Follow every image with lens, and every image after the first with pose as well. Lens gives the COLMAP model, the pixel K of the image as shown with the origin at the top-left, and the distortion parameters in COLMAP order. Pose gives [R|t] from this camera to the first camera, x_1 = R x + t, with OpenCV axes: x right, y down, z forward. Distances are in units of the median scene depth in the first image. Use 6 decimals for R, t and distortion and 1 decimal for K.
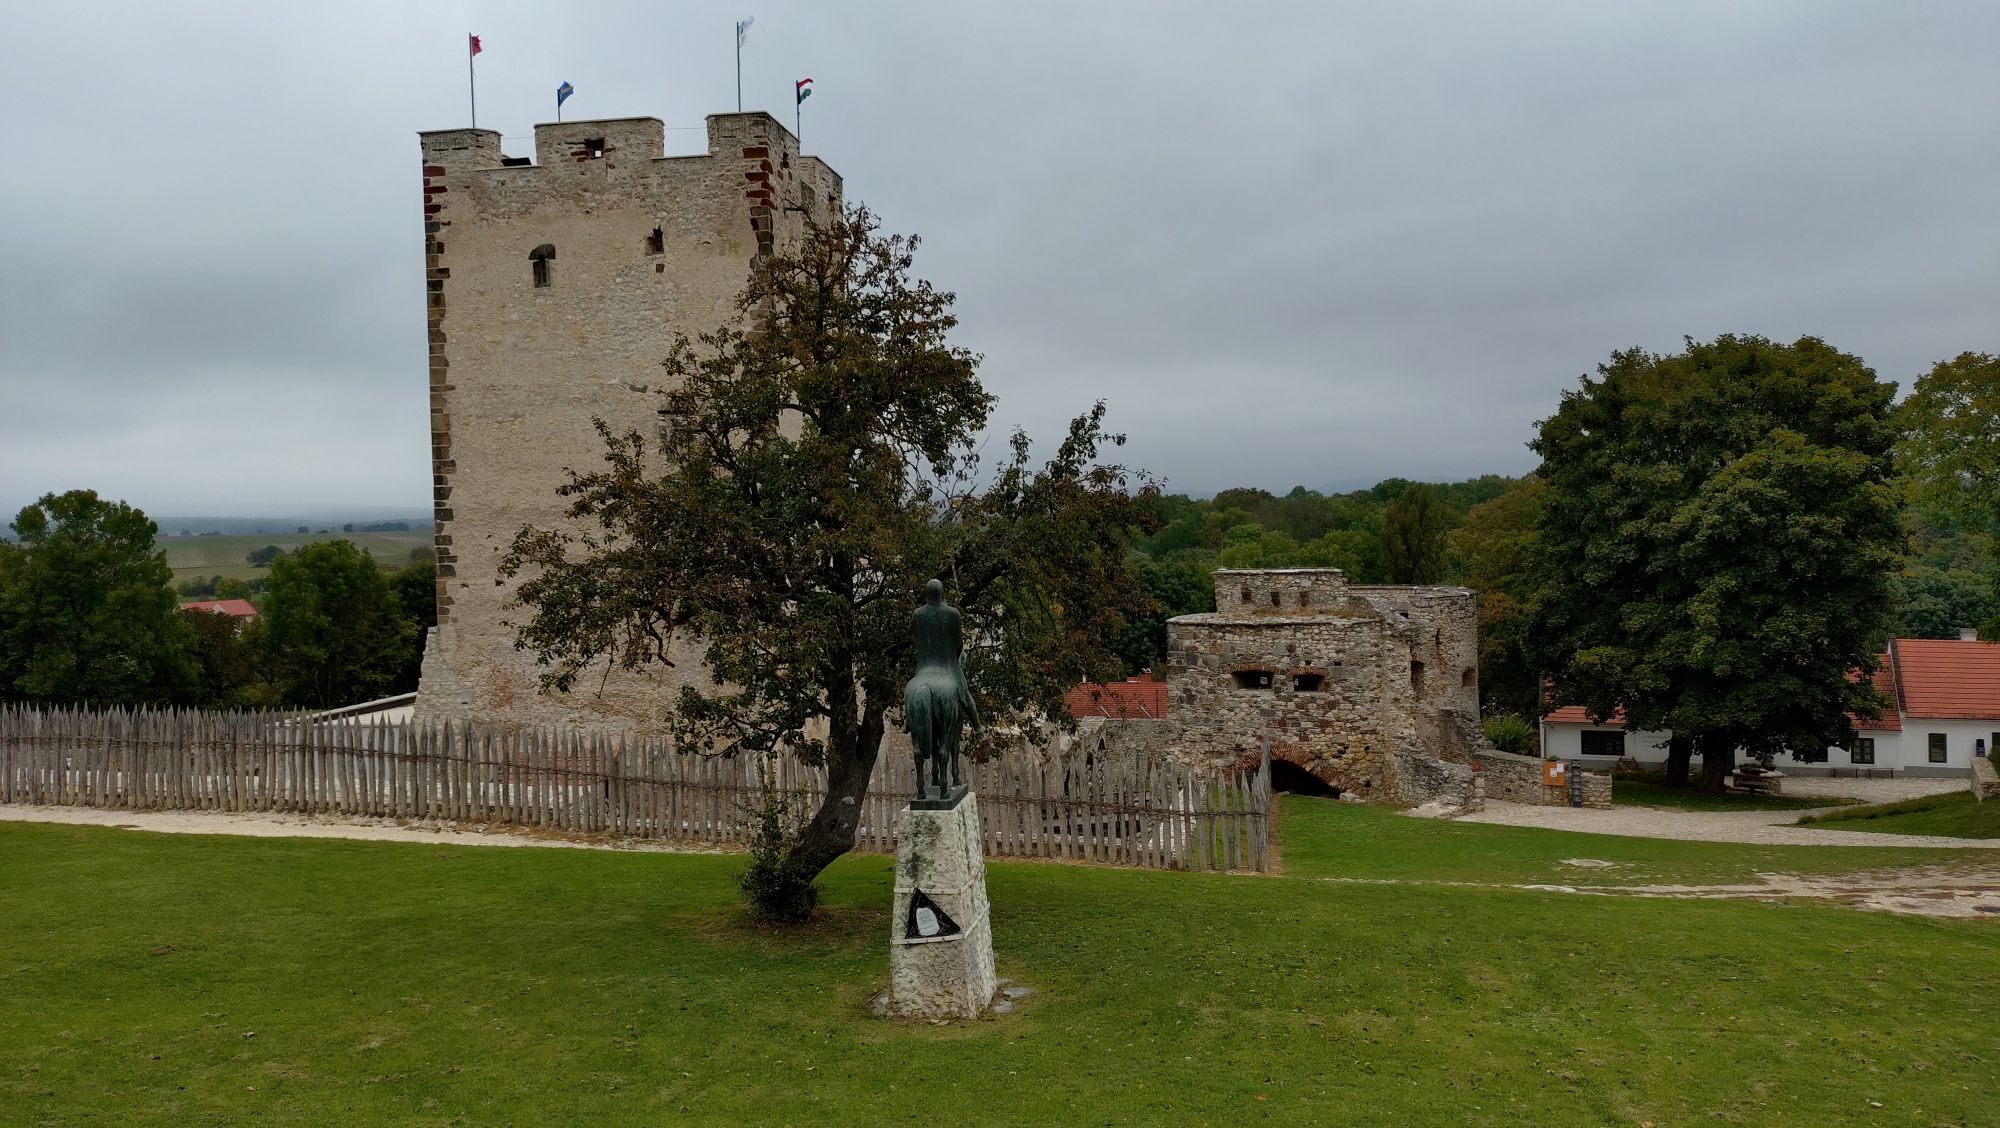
lens RADIAL K [[1492.8, 0, 991.6], [0, 1492.8, 558.5], [0, 0, 1]] dist [0.078588, -0.000036]
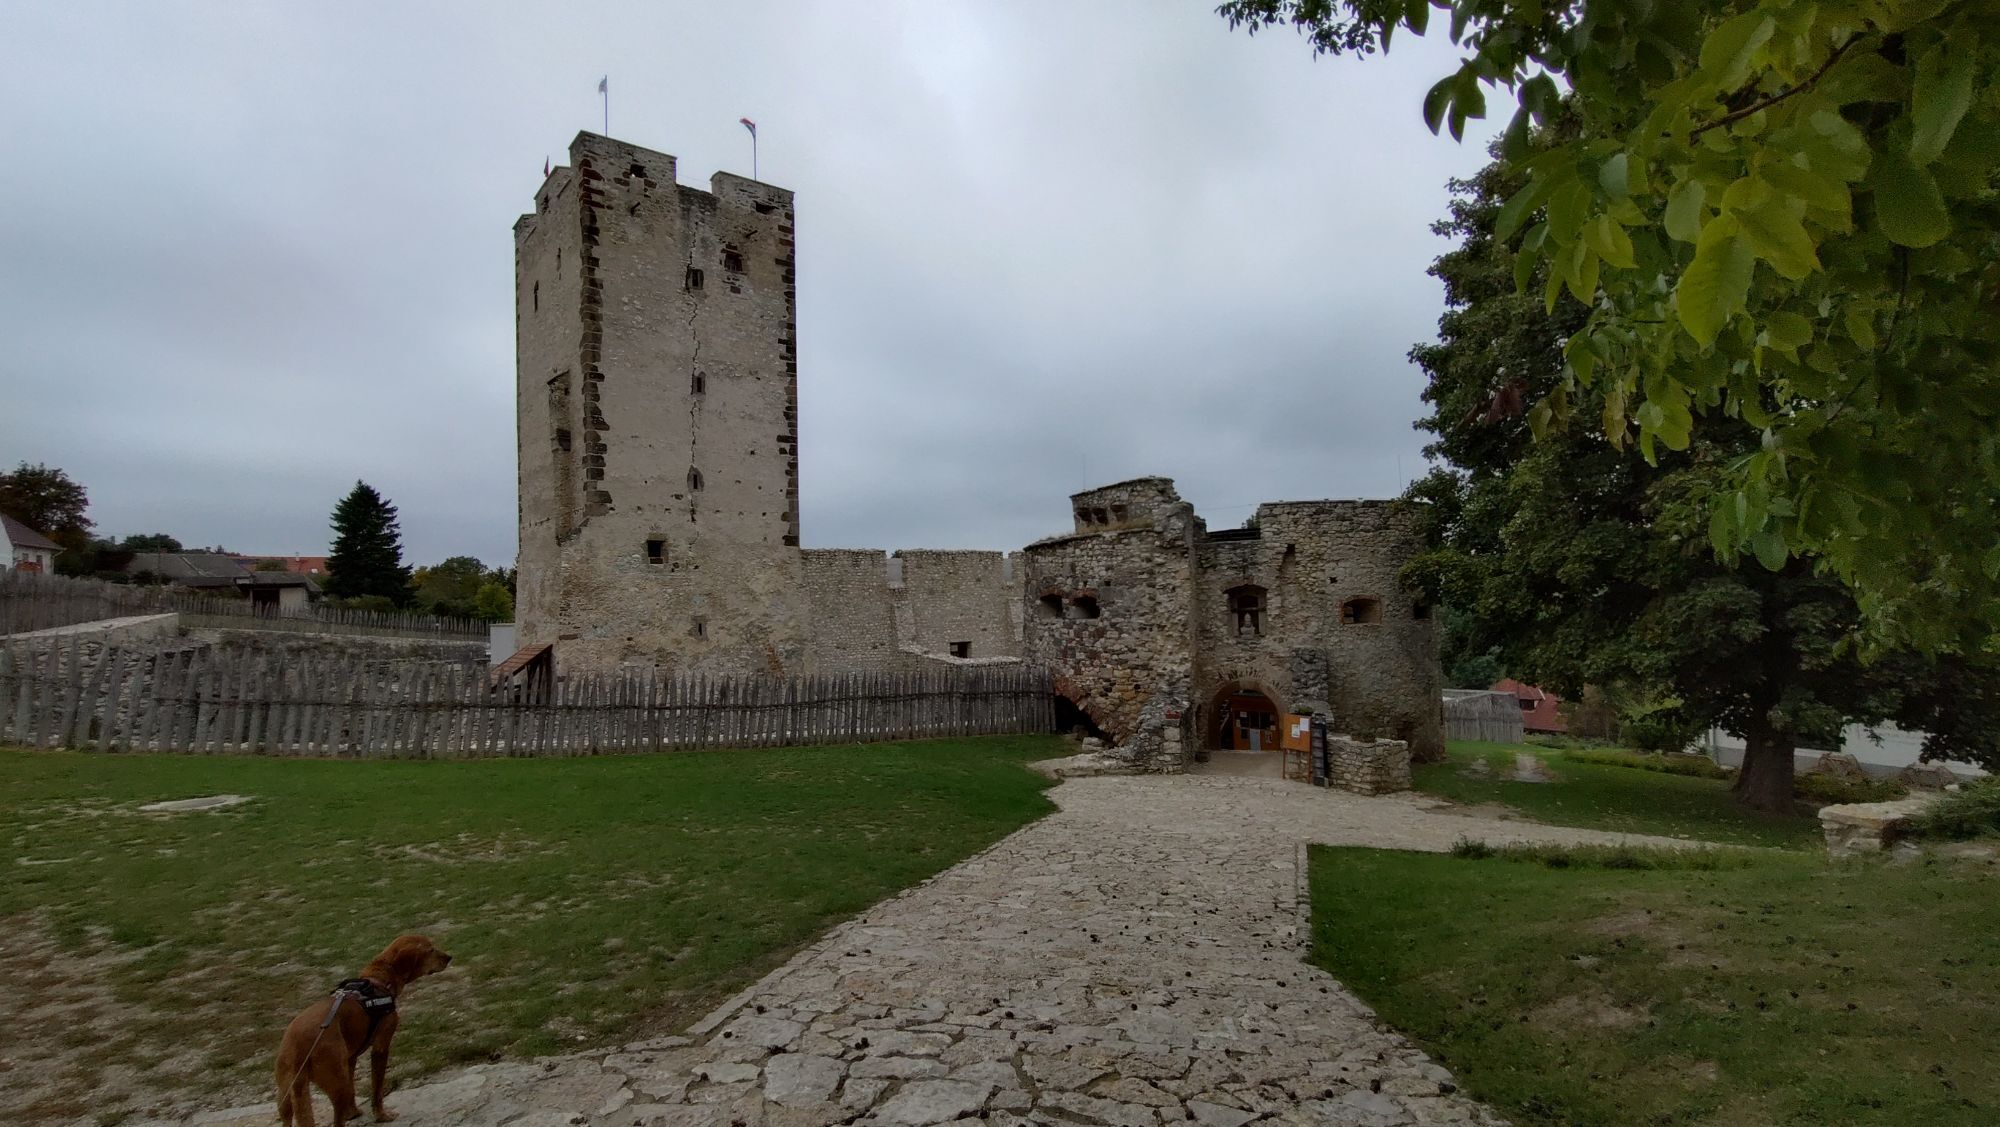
lens RADIAL K [[901.4, 0, 1004.1], [0, 901.4, 567.4], [0, 0, 1]] dist [0.005140, 0.000060]
pose [[0.761639, -0.024356, -0.647544, 0.553758], [0.000655, 0.999322, -0.036817, 0.086163], [0.648001, 0.027617, 0.761138, 0.628907]]
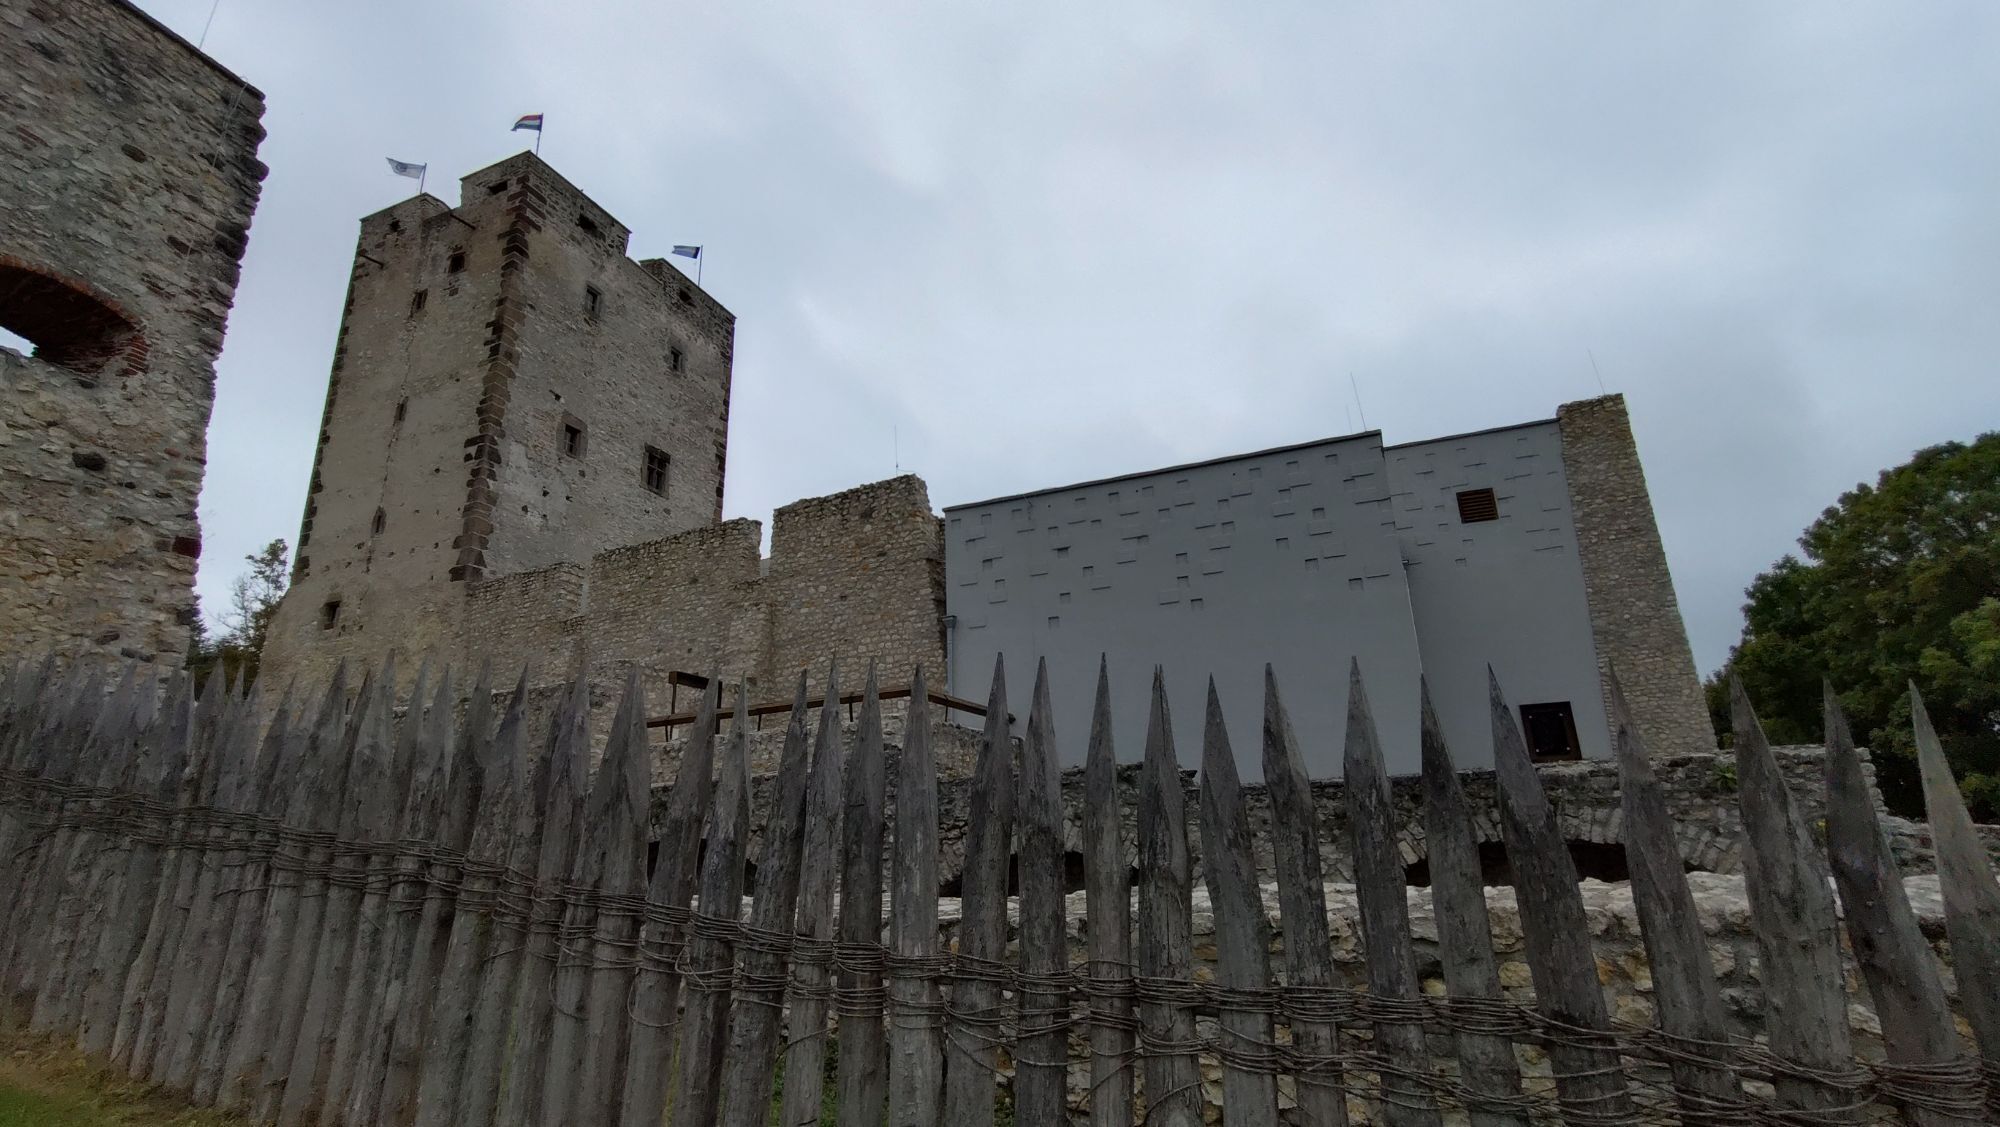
lens RADIAL K [[901.4, 0, 997.7], [0, 901.4, 567.1], [0, 0, 1]] dist [0.005140, 0.000060]
pose [[-0.233340, -0.261826, -0.936482, 0.339120], [0.017127, 0.961812, -0.273175, 0.187808], [0.972244, -0.079781, -0.219945, 1.564202]]
